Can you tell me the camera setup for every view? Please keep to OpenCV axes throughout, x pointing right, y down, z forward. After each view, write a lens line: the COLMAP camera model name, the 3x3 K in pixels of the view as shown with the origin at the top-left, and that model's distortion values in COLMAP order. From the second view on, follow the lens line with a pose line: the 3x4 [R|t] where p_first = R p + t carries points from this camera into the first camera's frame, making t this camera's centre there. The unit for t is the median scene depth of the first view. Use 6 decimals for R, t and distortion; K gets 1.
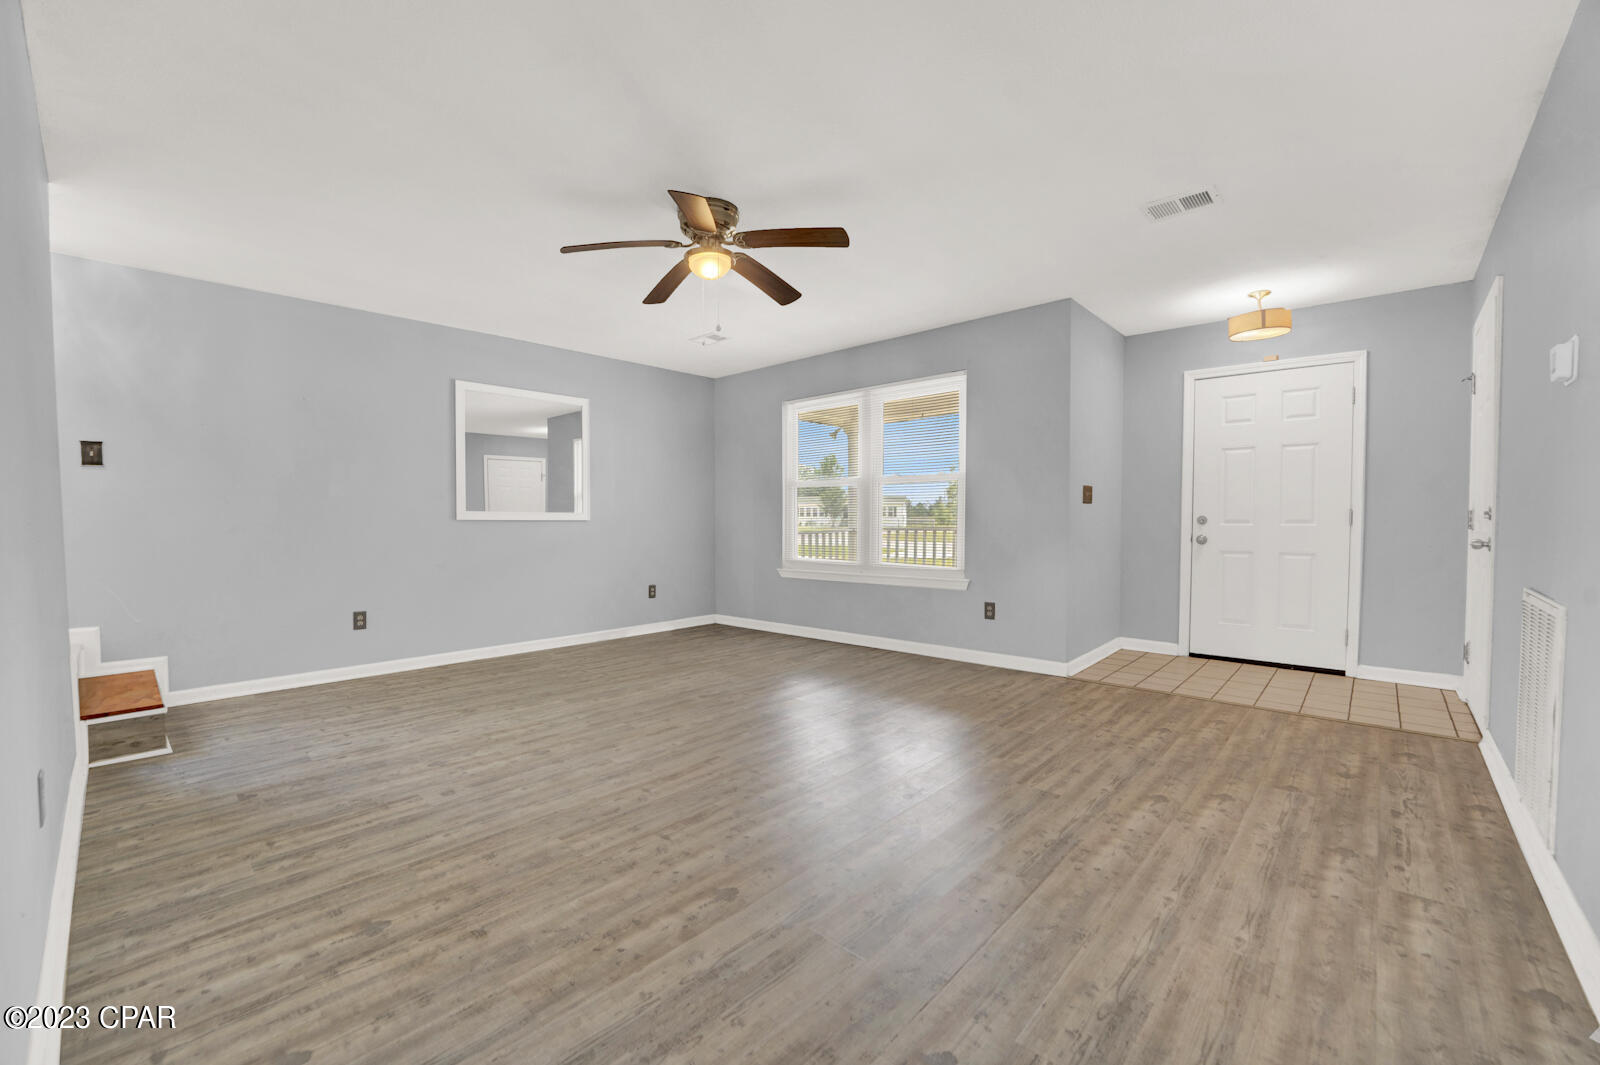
lens RADIAL K [[654.4, 0, 789.8], [0, 654.4, 540.2], [0, 0, 1]] dist [-0.032868, 0.008767]
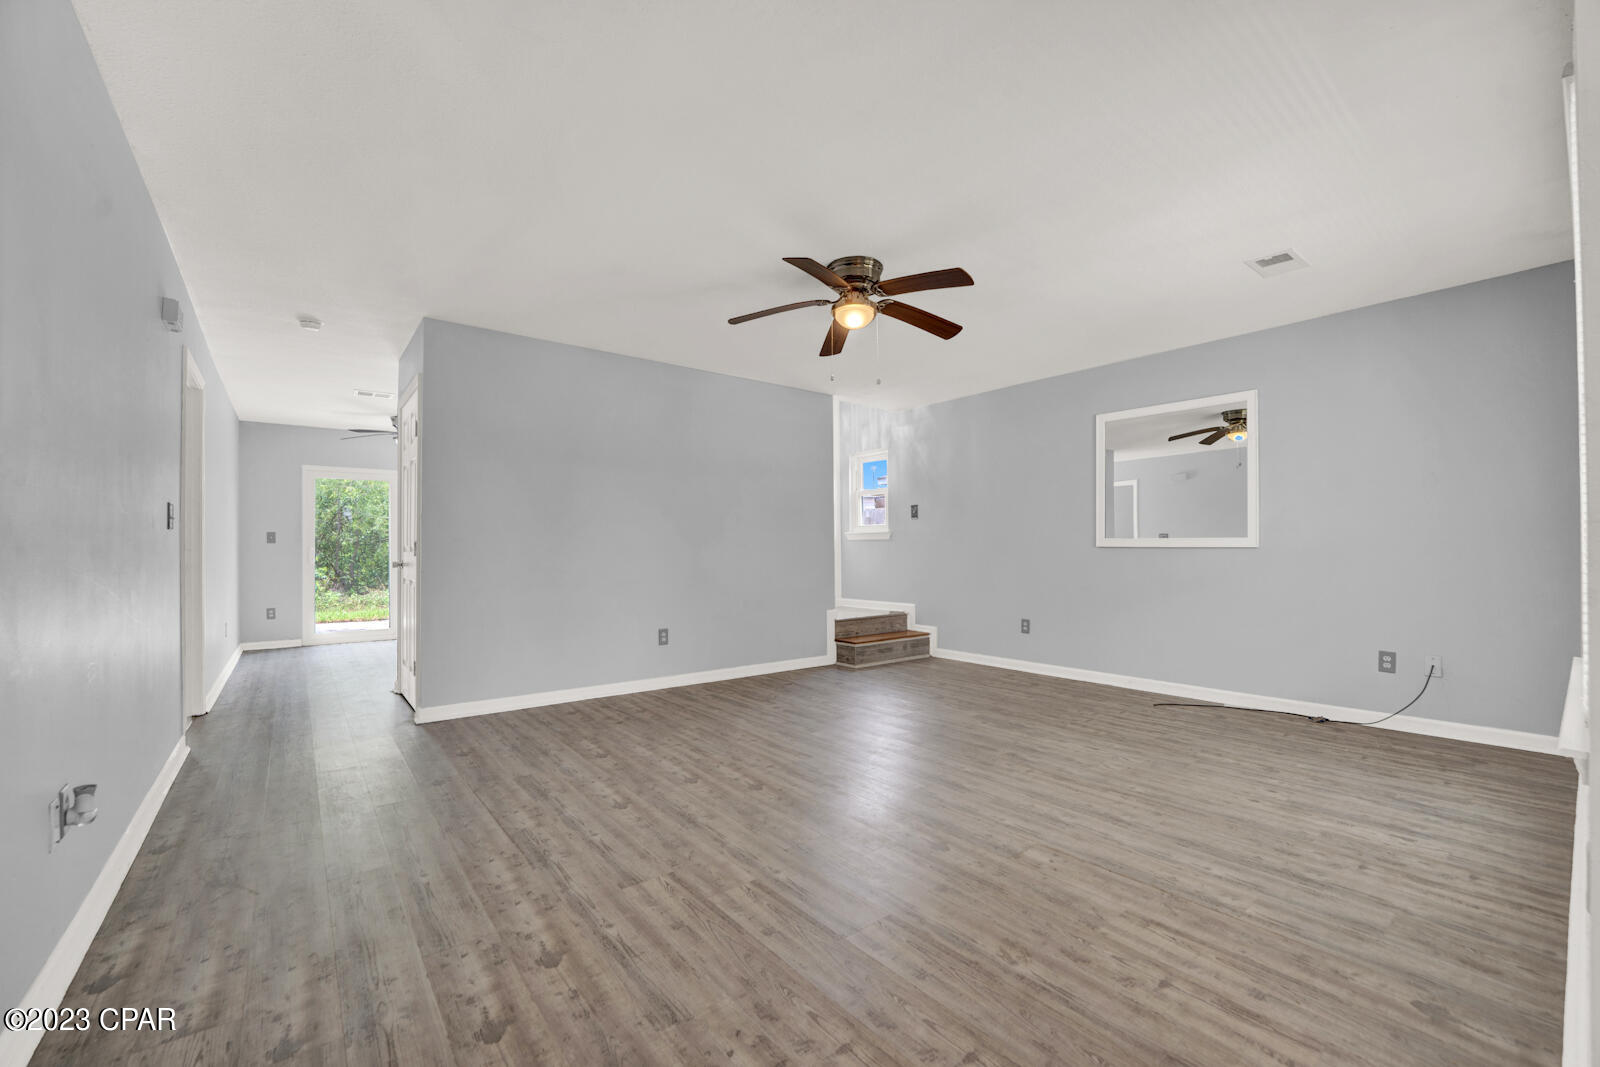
lens RADIAL K [[654.4, 0, 789.8], [0, 654.4, 541.2], [0, 0, 1]] dist [-0.032868, 0.008767]
pose [[-0.167755, -0.007583, -0.985800, 1.278773], [-0.028048, 0.999602, -0.002916, -0.049292], [0.985430, 0.027160, -0.167901, 1.434956]]
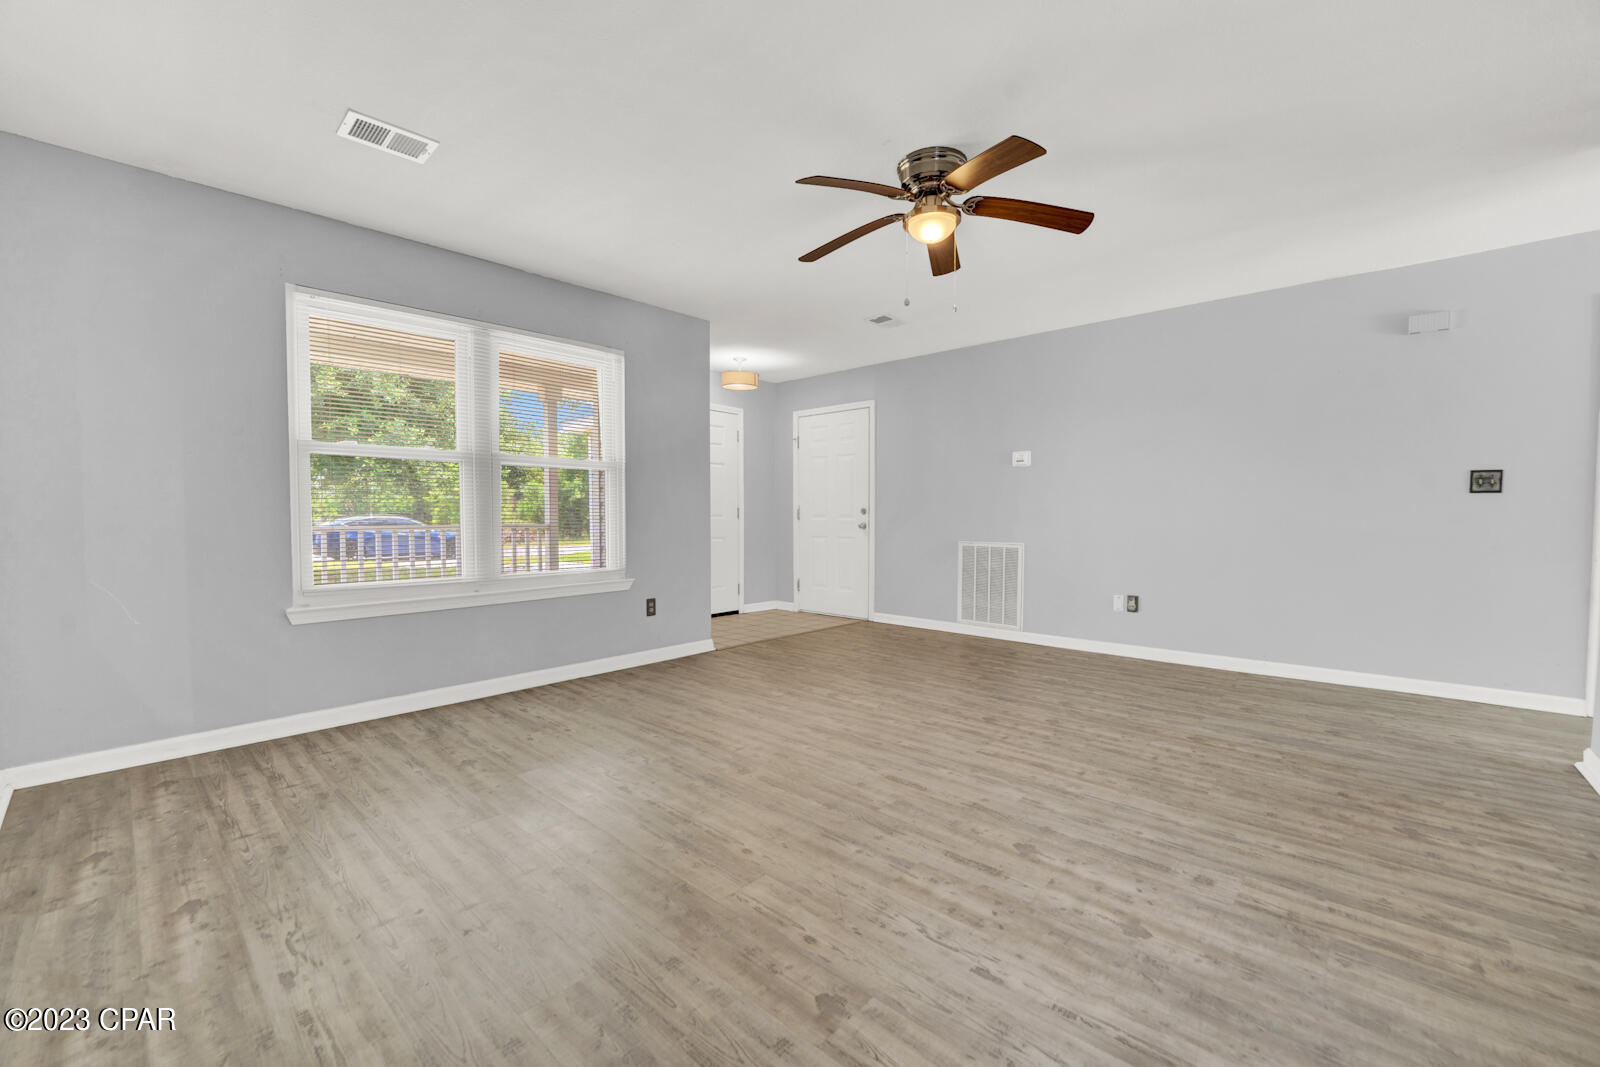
lens RADIAL K [[653.3, 0, 800.0], [0, 653.3, 533.5], [0, 0, 1]] dist [-0.042845, 0.009522]
pose [[-0.002245, -0.026221, 0.999654, -1.352741], [0.033843, 0.999082, 0.026282, -0.039444], [-0.999425, 0.033890, -0.001355, 1.578215]]
